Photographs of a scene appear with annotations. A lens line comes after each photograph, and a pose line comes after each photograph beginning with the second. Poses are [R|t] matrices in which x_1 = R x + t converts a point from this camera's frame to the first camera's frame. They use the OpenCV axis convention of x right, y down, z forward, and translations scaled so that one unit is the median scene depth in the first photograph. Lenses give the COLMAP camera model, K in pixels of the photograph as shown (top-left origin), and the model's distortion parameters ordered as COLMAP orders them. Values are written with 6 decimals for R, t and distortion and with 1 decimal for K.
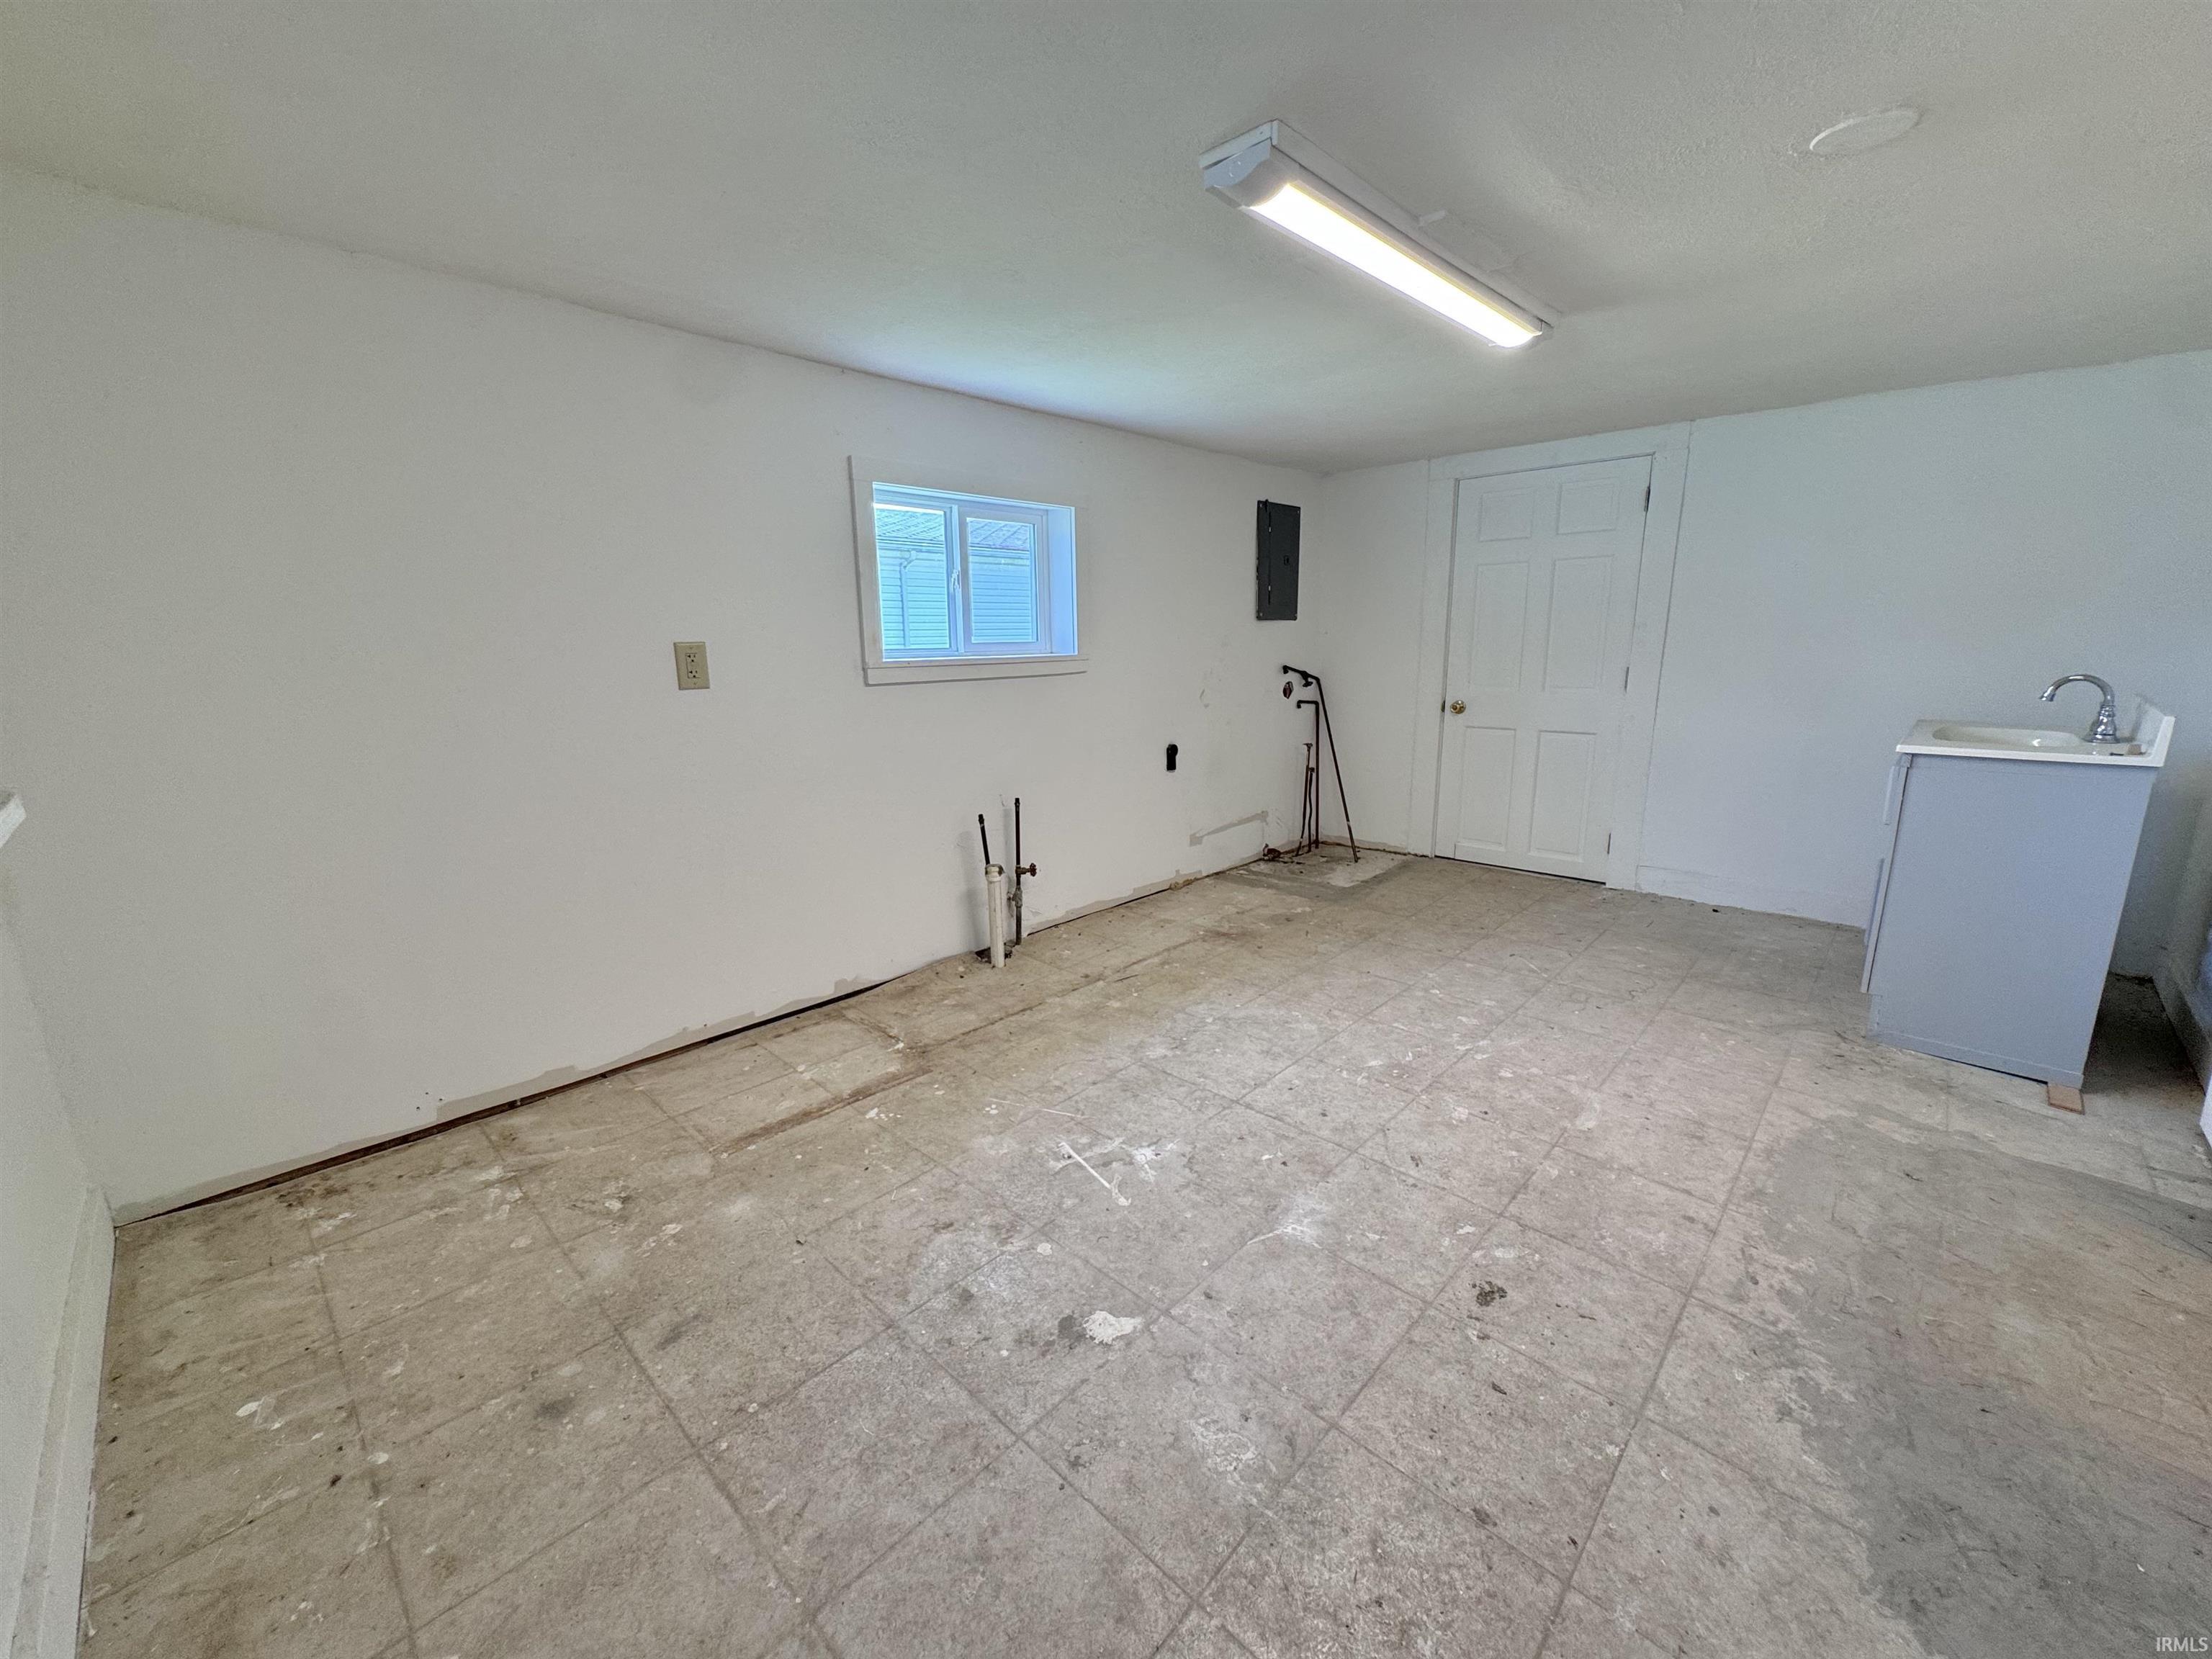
lens RADIAL K [[892.0, 0, 1104.5], [0, 892.0, 830.9], [0, 0, 1]] dist [-0.000360, -0.000839]
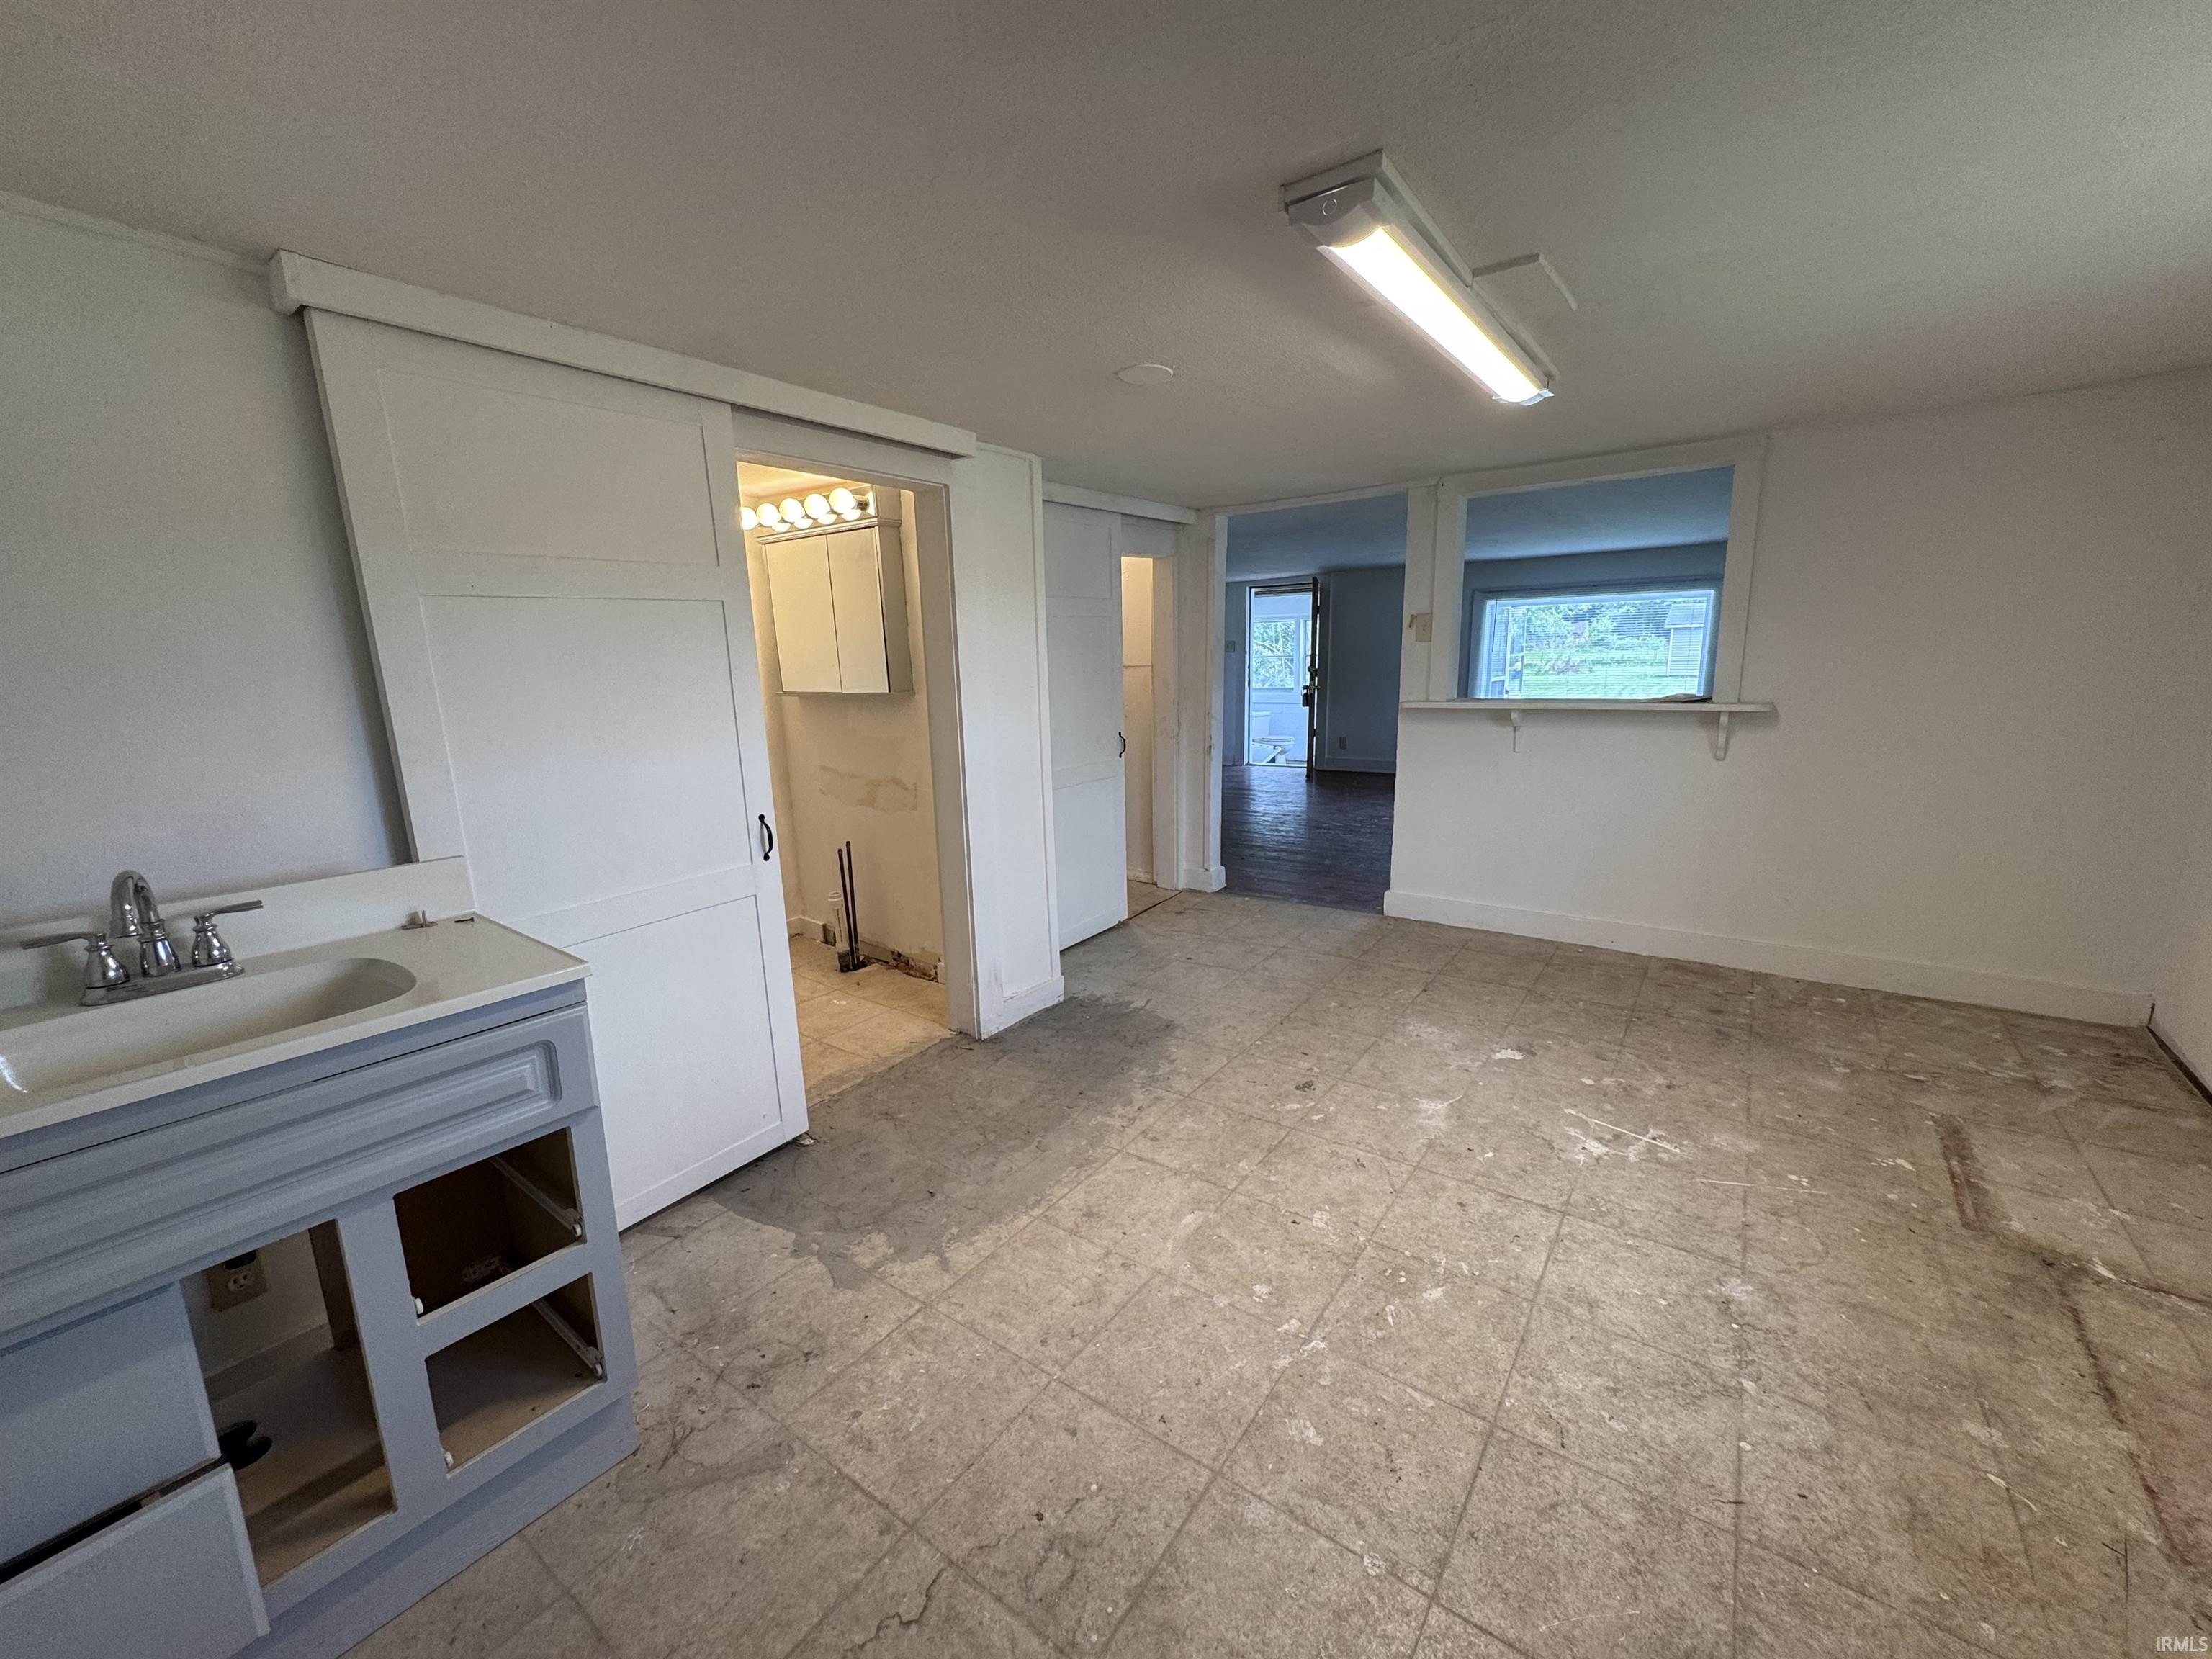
lens RADIAL K [[892.0, 0, 1103.1], [0, 892.0, 828.0], [0, 0, 1]] dist [-0.000360, -0.000839]
pose [[-0.990957, 0.063114, -0.118406, 0.721157], [0.010392, 0.915914, 0.401239, -0.431130], [0.133774, 0.396381, -0.908288, 1.683898]]
